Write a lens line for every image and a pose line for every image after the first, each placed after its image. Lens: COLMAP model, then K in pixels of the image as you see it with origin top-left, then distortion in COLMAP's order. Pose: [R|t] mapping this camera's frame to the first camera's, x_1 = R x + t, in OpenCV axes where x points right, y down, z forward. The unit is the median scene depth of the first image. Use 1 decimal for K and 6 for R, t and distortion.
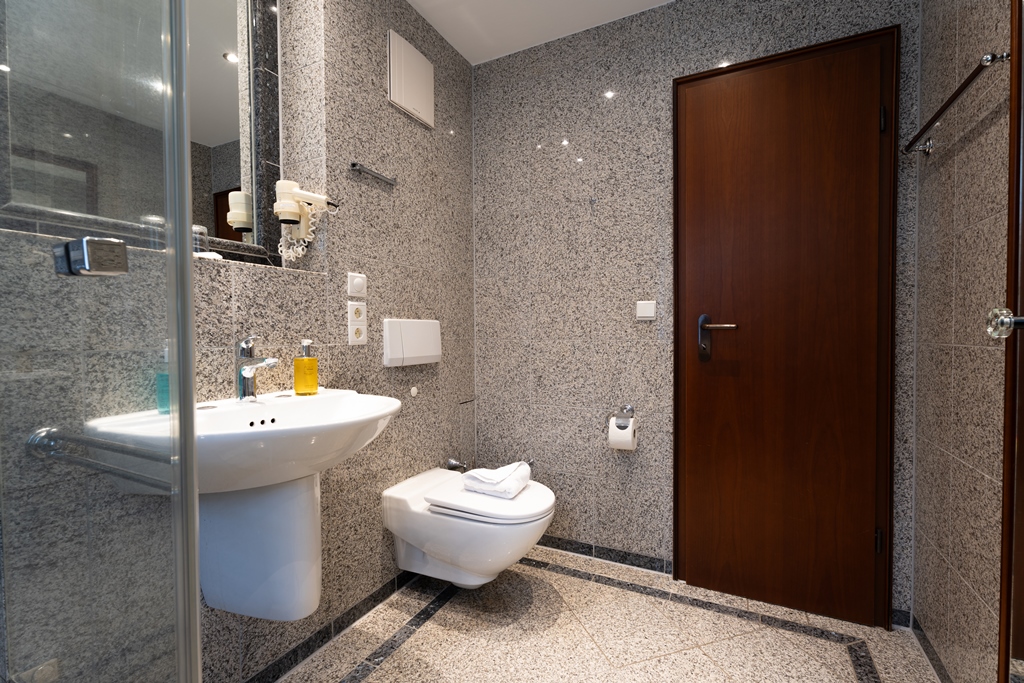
lens RADIAL K [[450.5, 0, 515.6], [0, 450.5, 344.4], [0, 0, 1]] dist [-0.000172, 0.000053]
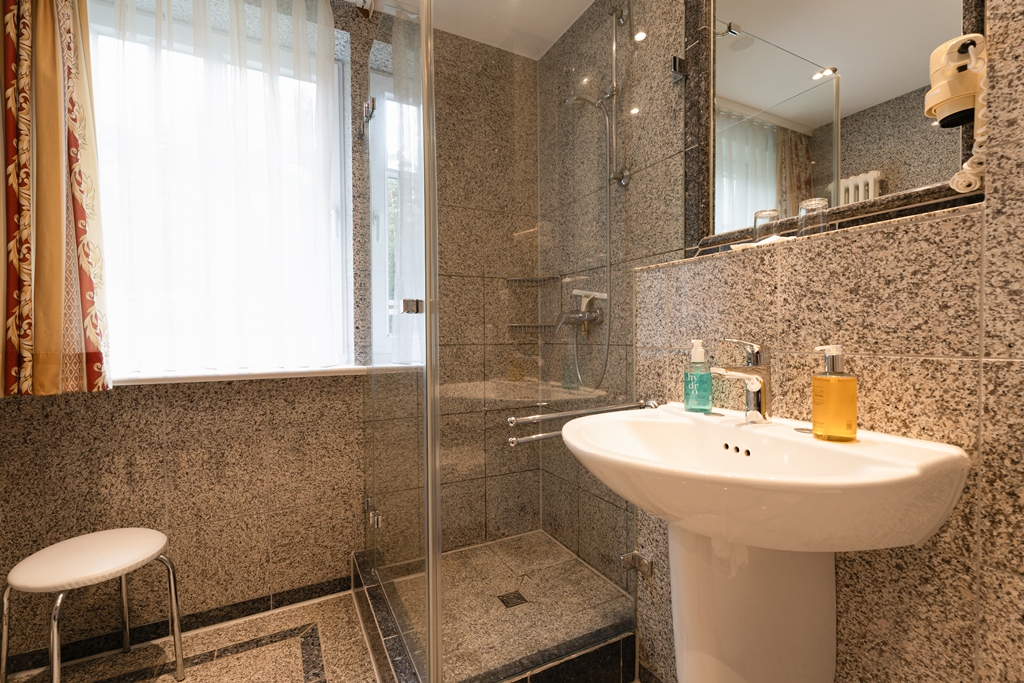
lens RADIAL K [[450.5, 0, 515.6], [0, 450.5, 344.4], [0, 0, 1]] dist [-0.000172, 0.000053]
pose [[-0.583900, 0.027721, -0.811352, 0.273817], [-0.010930, 0.999058, 0.042000, -0.034766], [0.811752, 0.033392, -0.583047, 1.086076]]
